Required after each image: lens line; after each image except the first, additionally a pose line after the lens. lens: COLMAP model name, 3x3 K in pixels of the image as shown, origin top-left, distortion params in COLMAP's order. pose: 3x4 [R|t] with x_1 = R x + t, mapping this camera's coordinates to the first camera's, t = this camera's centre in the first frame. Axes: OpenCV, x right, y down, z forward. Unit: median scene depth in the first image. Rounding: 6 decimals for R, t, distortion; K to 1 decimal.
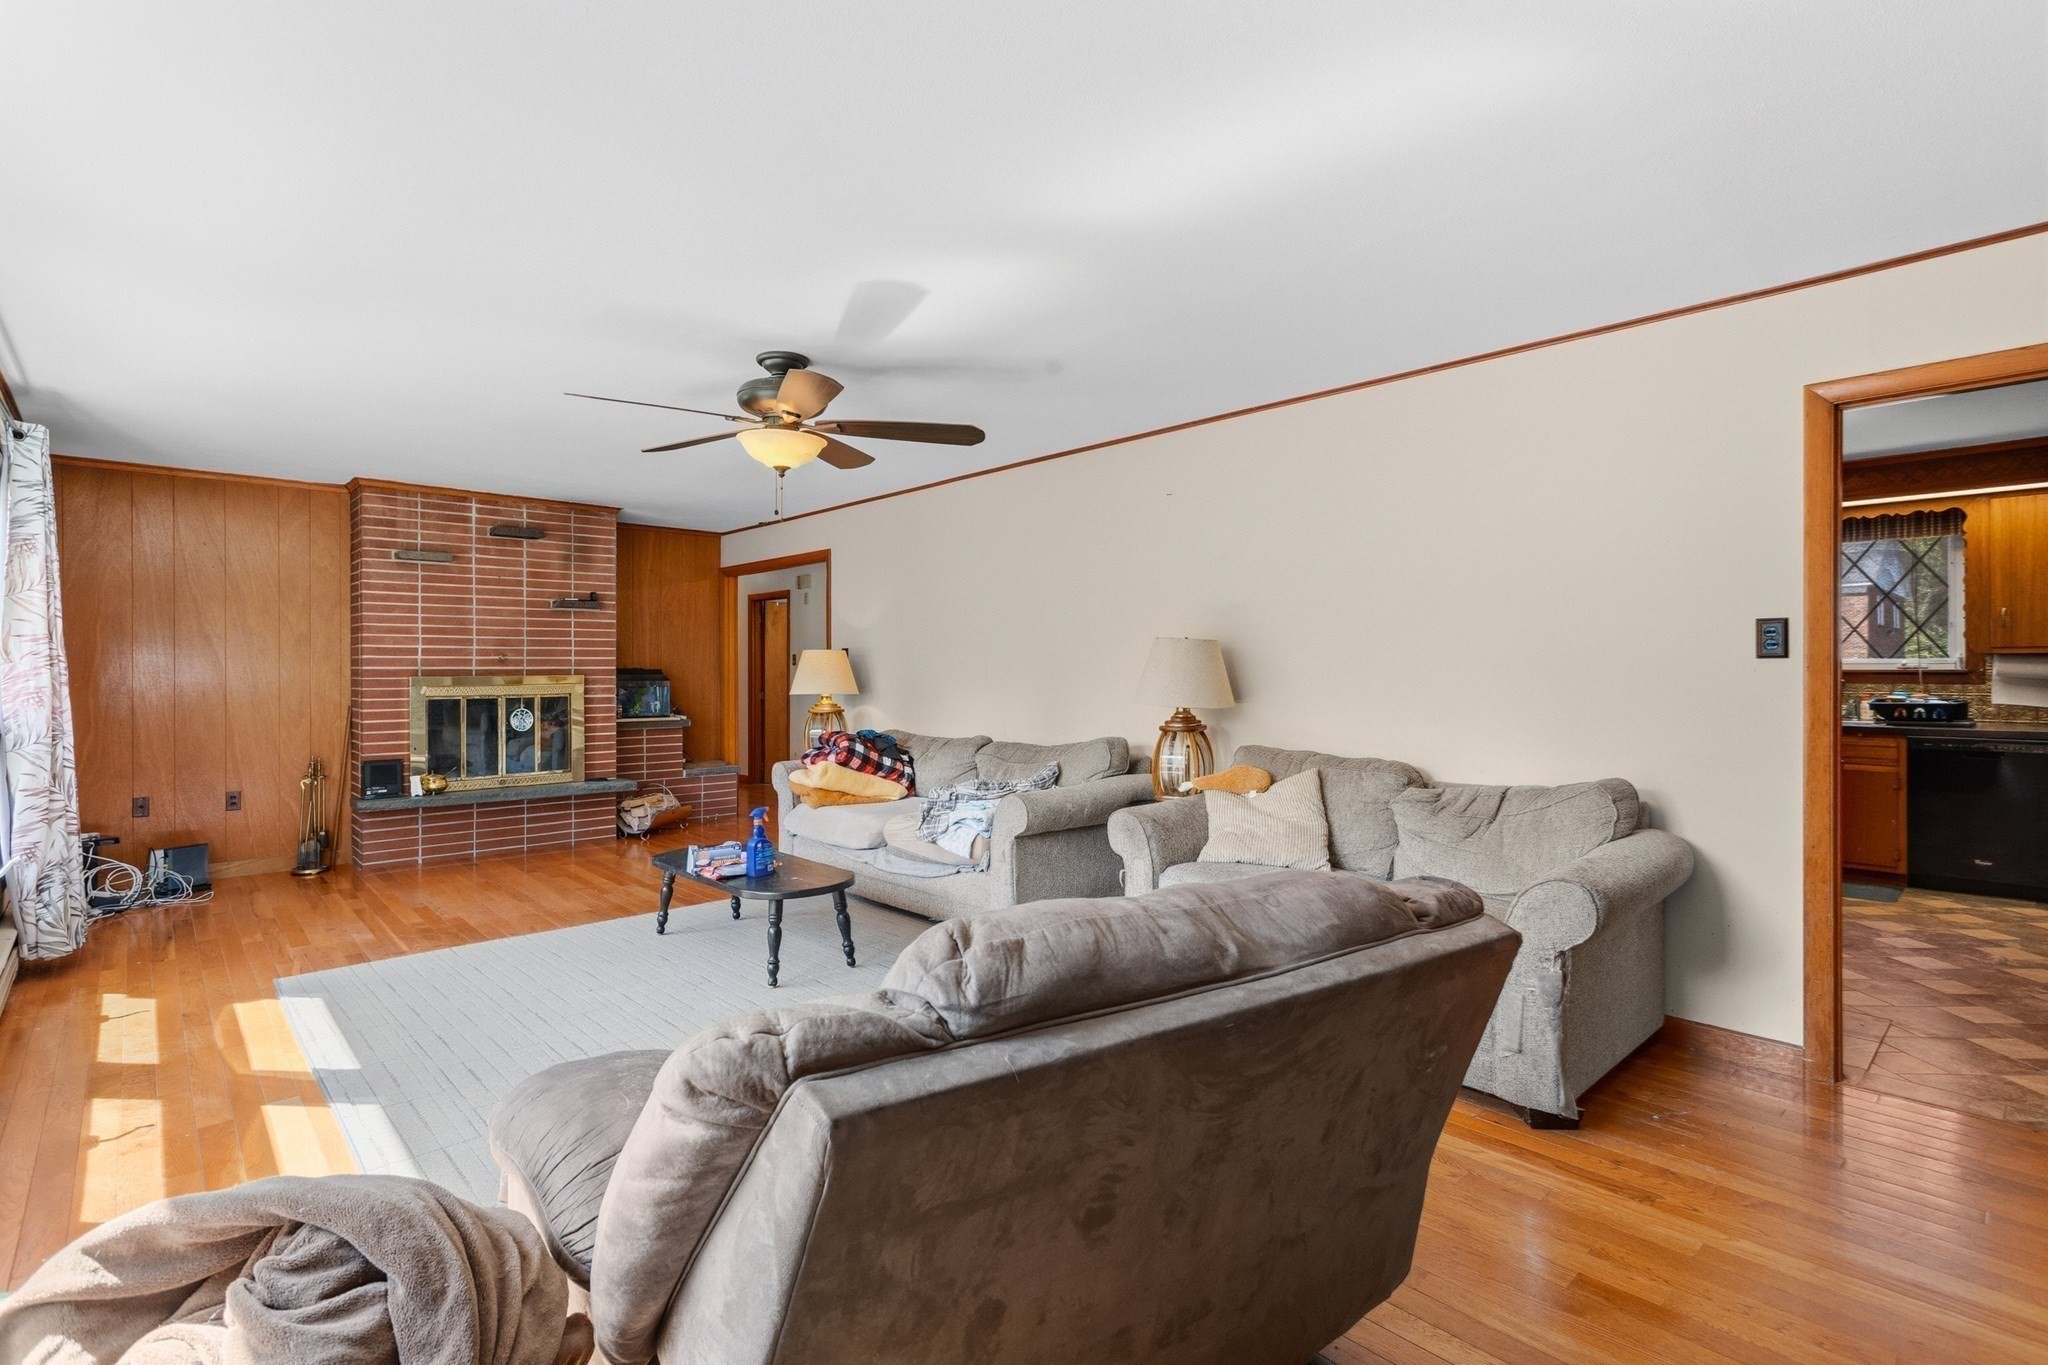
lens RADIAL K [[966.4, 0, 1030.5], [0, 966.4, 669.8], [0, 0, 1]] dist [0.000327, 0.001438]
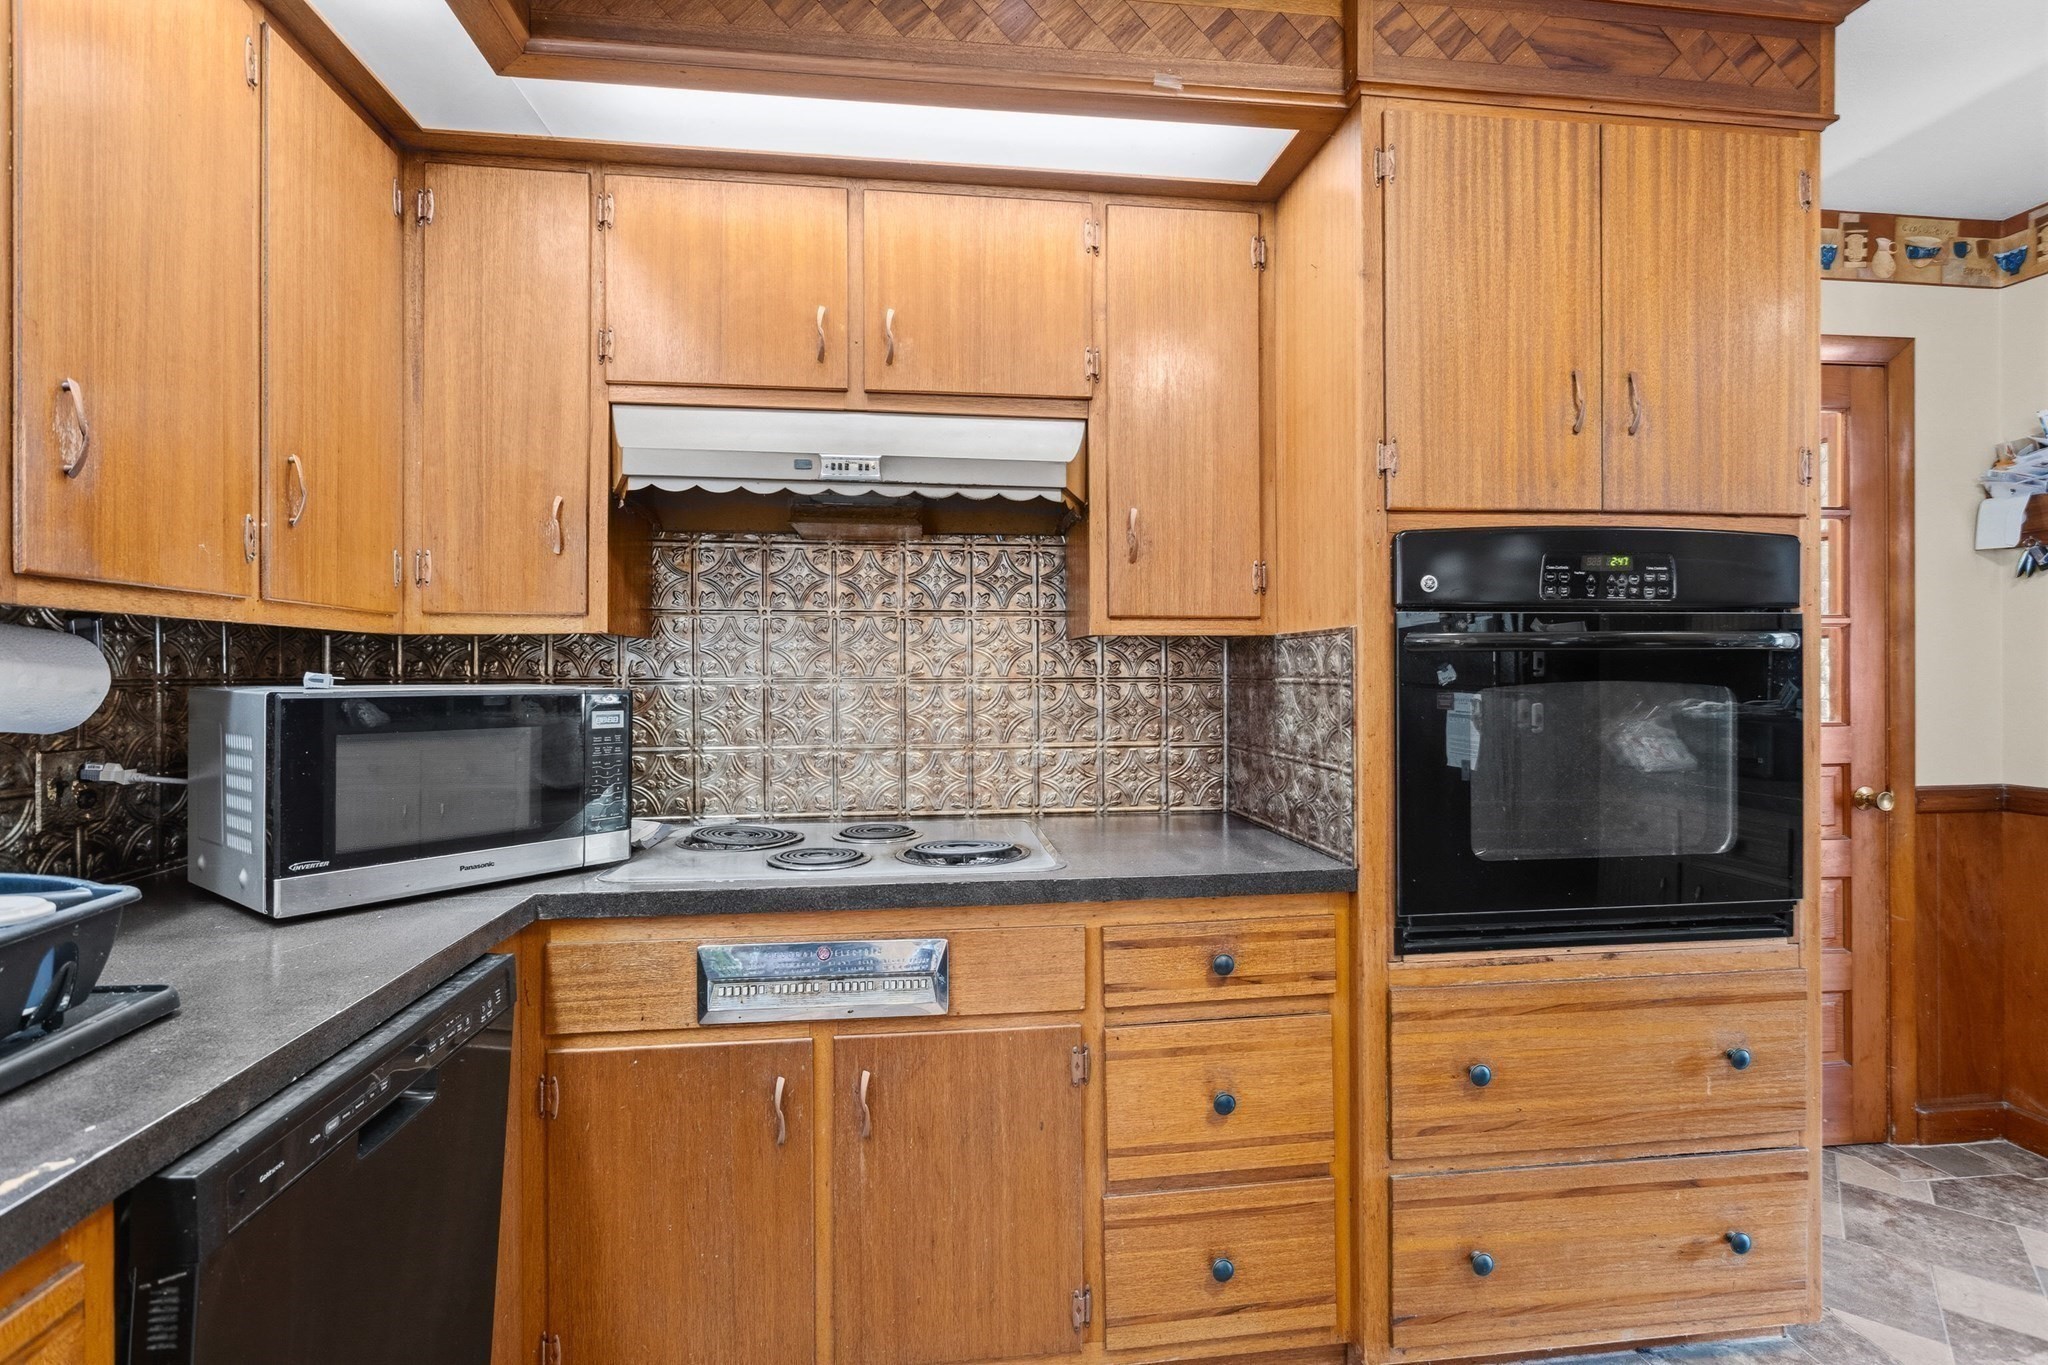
lens RADIAL K [[966.4, 0, 1030.9], [0, 966.4, 673.7], [0, 0, 1]] dist [0.000327, 0.001438]
pose [[-0.811838, 0.006358, 0.583848, 0.714108], [0.008717, 0.999961, 0.001232, -0.001903], [-0.583817, 0.006090, -0.811862, 1.022398]]
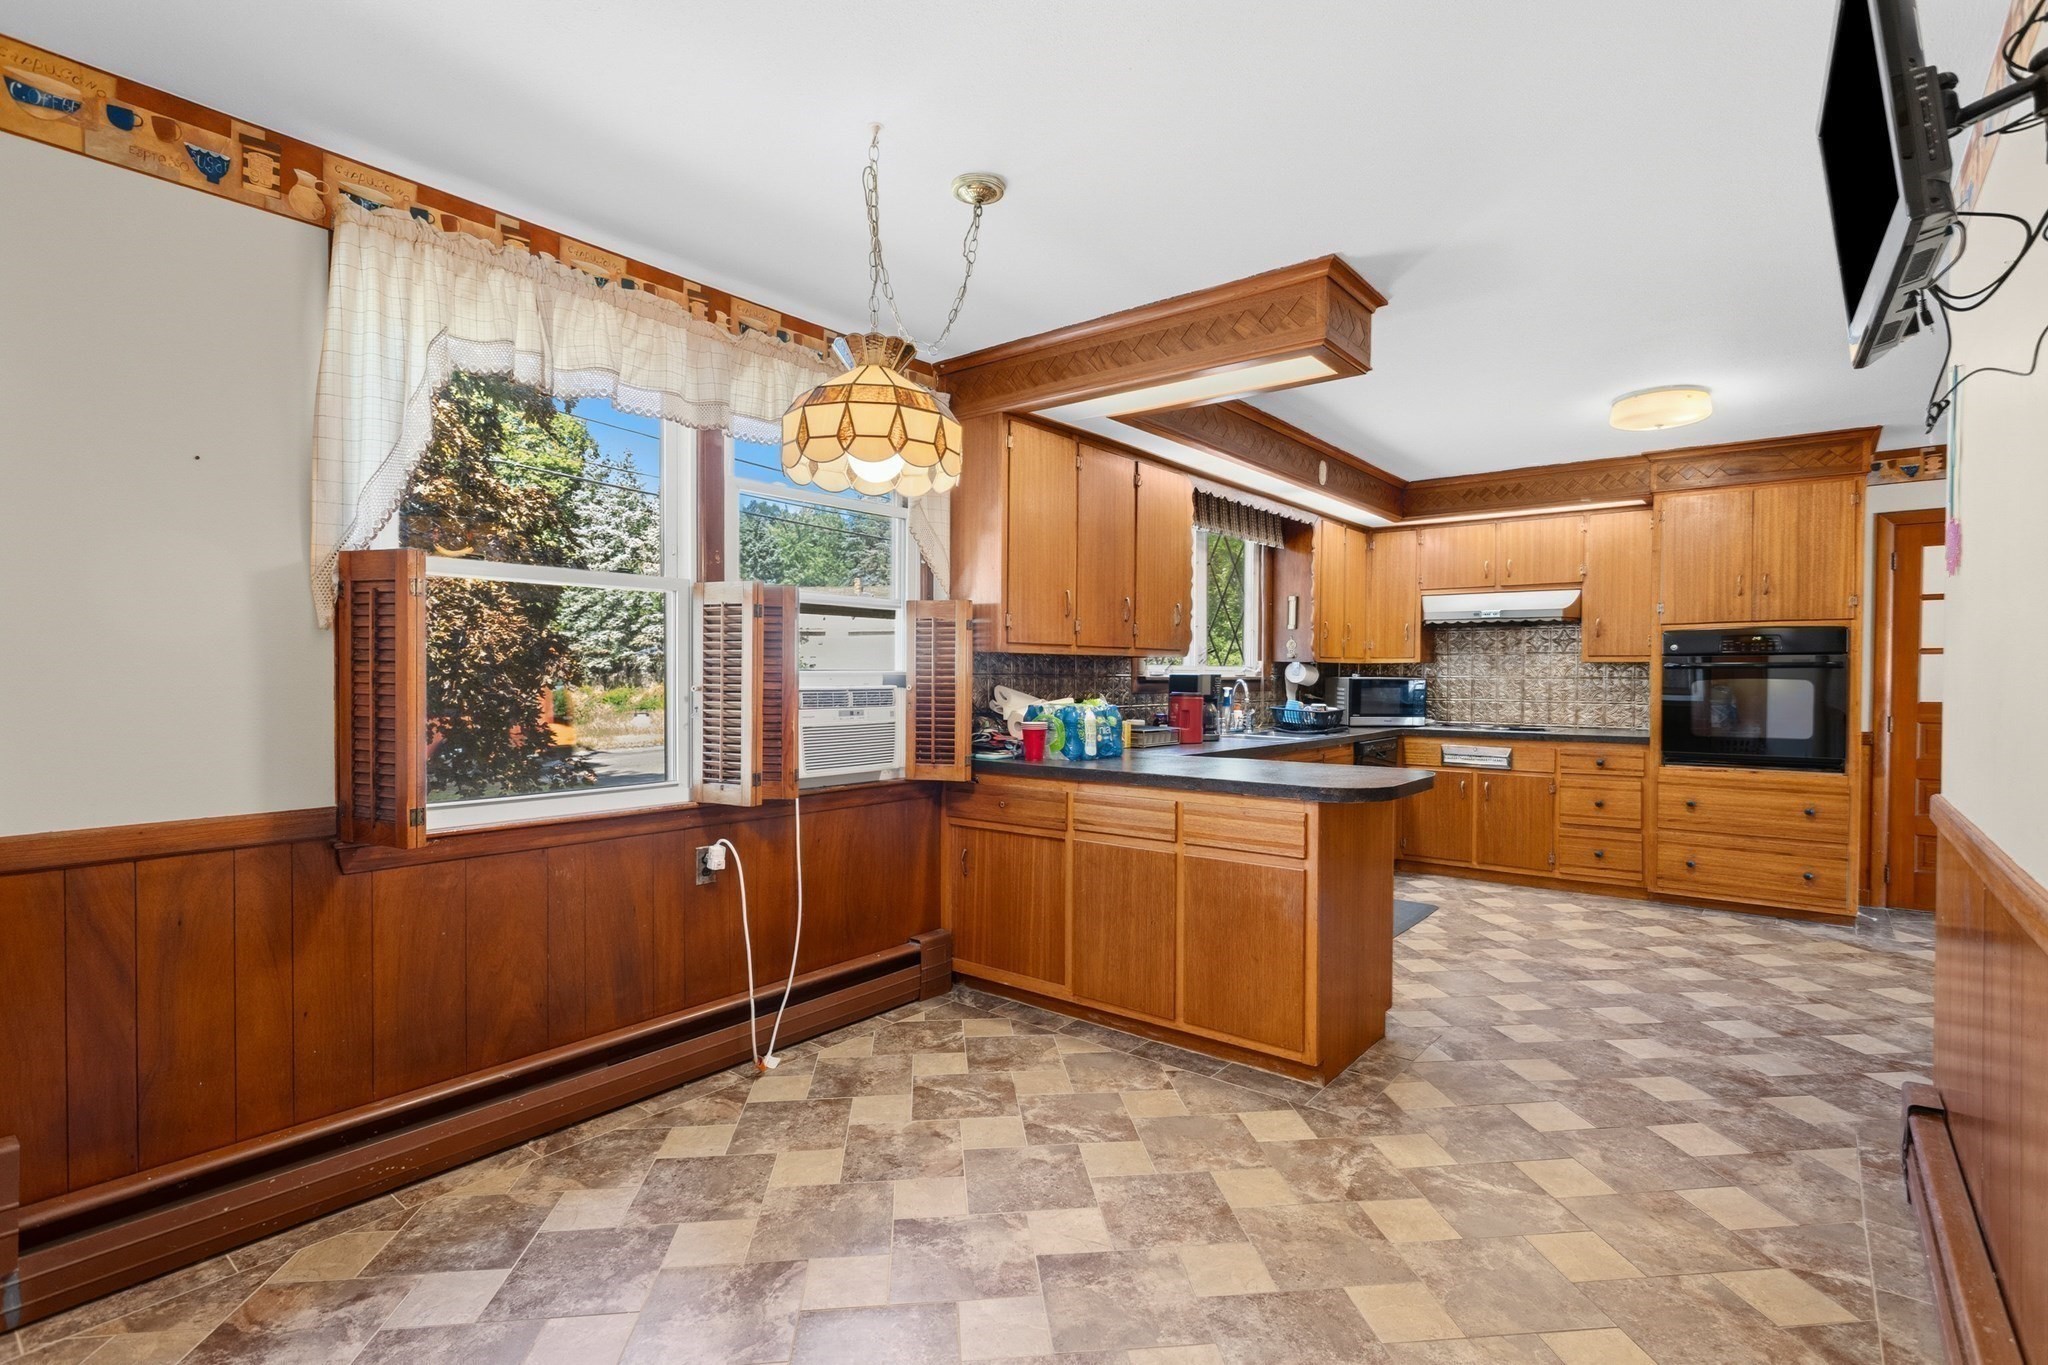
lens RADIAL K [[966.4, 0, 1034.3], [0, 966.4, 697.4], [0, 0, 1]] dist [0.000327, 0.001438]
pose [[-0.147897, -0.020240, 0.988796, -0.041203], [0.002266, 0.999781, 0.020804, -0.000560], [-0.989000, 0.005318, -0.147818, 1.460177]]
